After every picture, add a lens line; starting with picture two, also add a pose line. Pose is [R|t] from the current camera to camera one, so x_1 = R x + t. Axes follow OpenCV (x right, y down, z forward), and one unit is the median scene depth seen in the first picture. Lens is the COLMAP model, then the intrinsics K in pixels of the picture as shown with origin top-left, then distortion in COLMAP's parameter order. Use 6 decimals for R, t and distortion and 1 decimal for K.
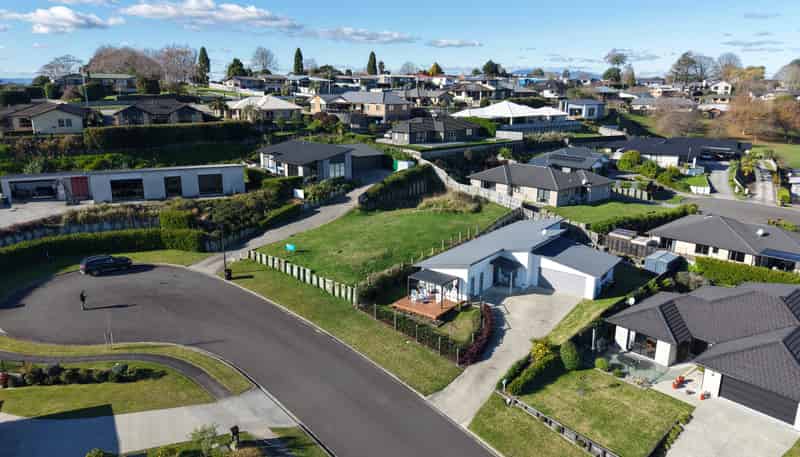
lens RADIAL K [[529.8, 0, 400.0], [0, 529.8, 228.5], [0, 0, 1]] dist [0.002302, -0.003247]
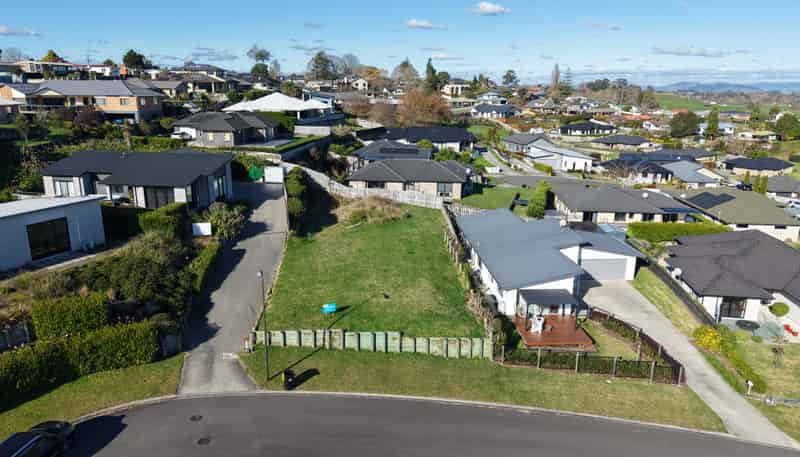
lens RADIAL K [[529.8, 0, 400.0], [0, 529.8, 228.5], [0, 0, 1]] dist [0.002302, -0.003247]
pose [[0.753568, -0.163483, 0.636717, -0.395643], [0.161234, 0.984962, 0.062075, -0.063366], [-0.637290, 0.055883, 0.768595, 0.327573]]
